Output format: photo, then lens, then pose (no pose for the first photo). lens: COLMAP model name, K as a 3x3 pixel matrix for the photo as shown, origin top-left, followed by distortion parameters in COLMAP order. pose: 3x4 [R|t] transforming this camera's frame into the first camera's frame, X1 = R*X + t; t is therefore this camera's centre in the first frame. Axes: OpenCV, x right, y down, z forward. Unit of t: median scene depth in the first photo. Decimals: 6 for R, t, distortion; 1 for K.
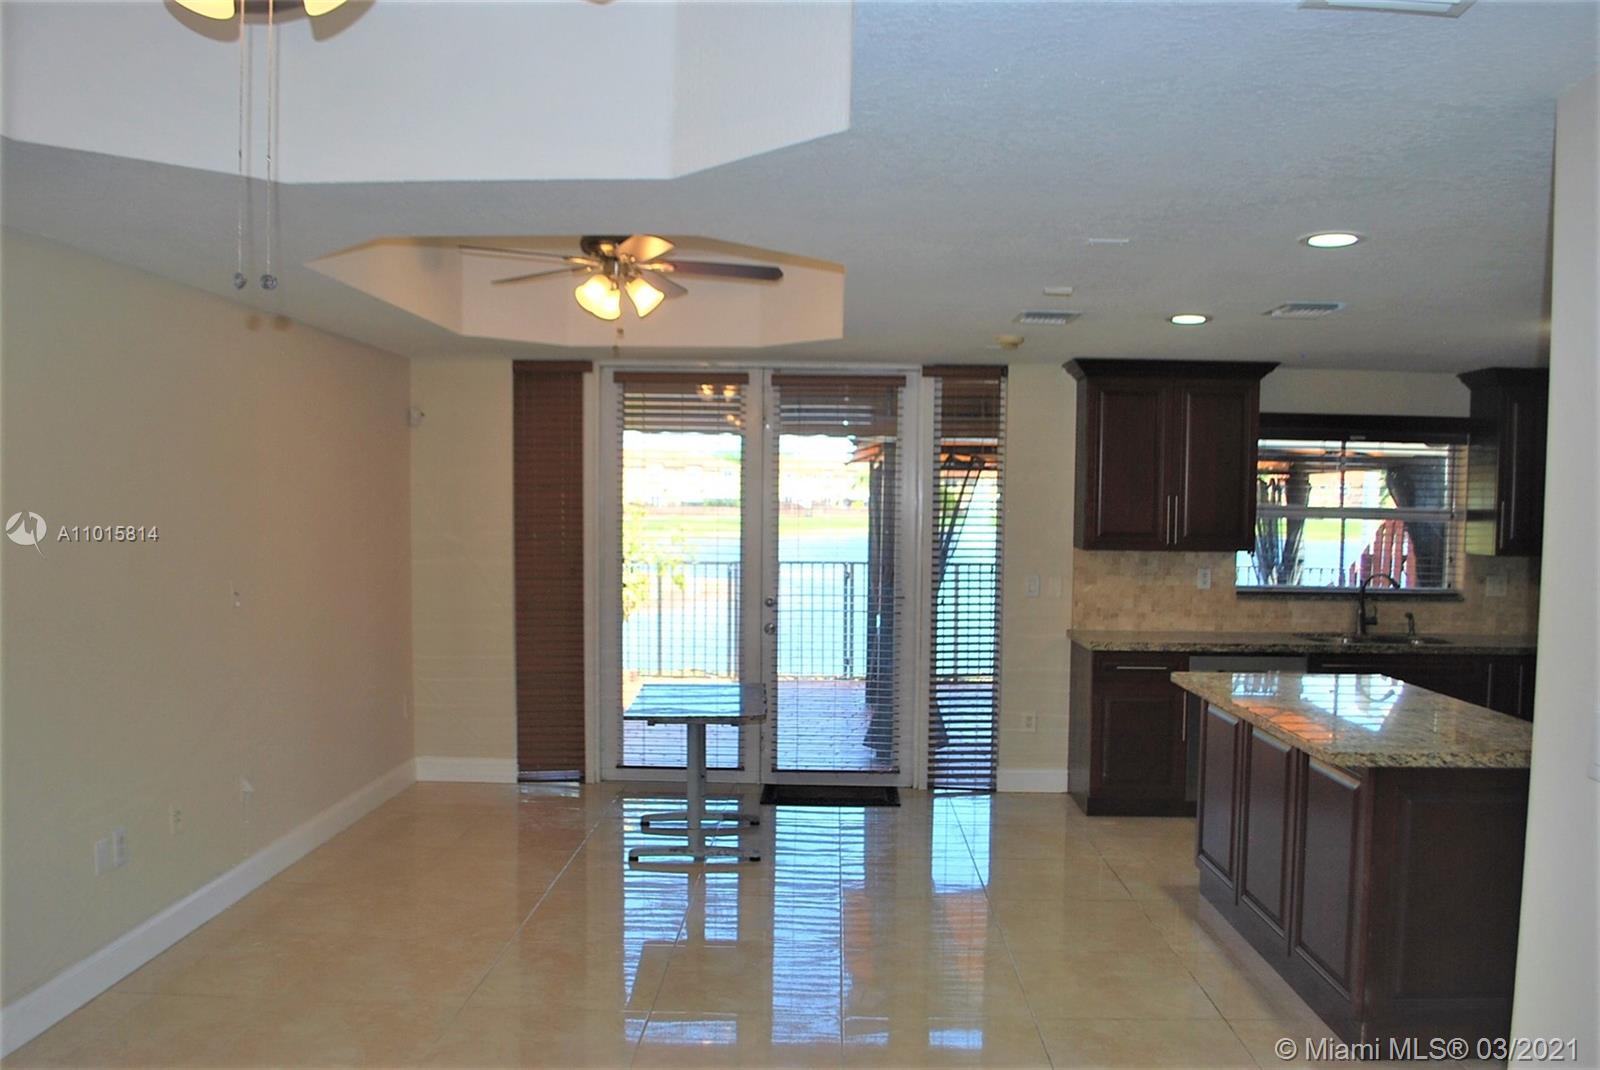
lens RADIAL K [[1273.6, 0, 803.4], [0, 1273.6, 530.7], [0, 0, 1]] dist [-0.023928, 0.000471]
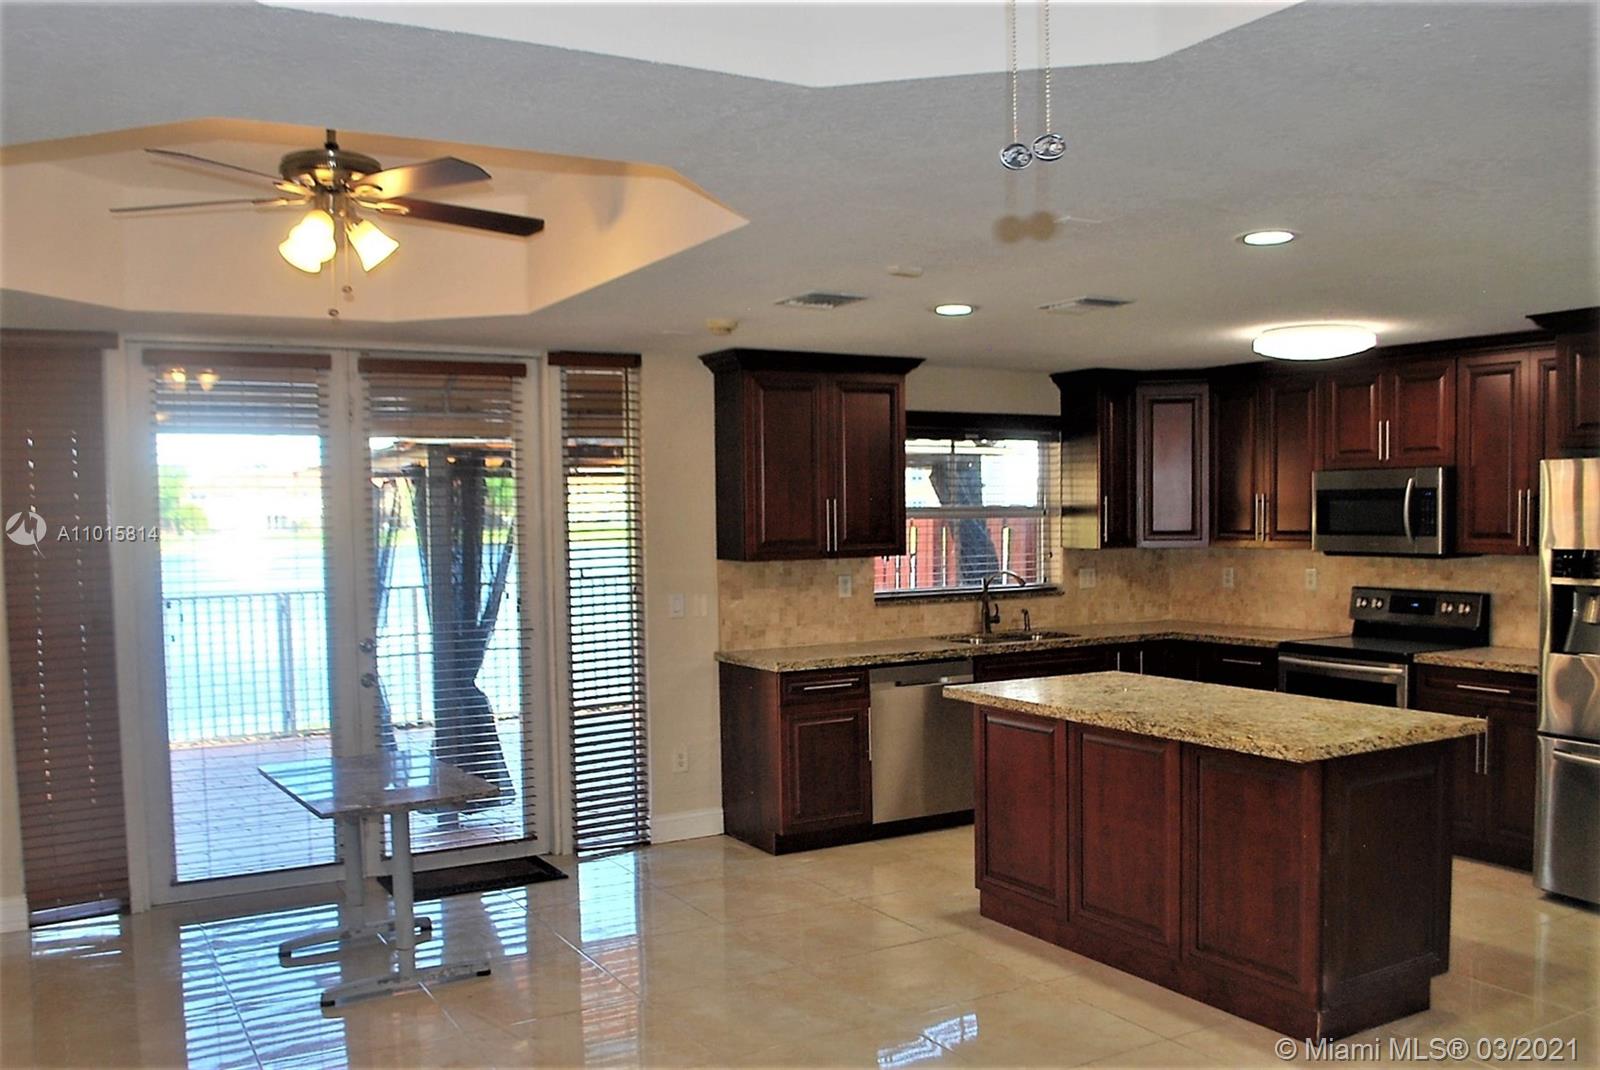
lens RADIAL K [[1385.1, 0, 807.0], [0, 1385.1, 550.3], [0, 0, 1]] dist [-0.041905, -0.018062]
pose [[0.862102, -0.042923, 0.504913, -0.224997], [0.040080, 0.999060, 0.016499, -0.007116], [-0.505146, 0.006013, 0.863013, 0.128974]]
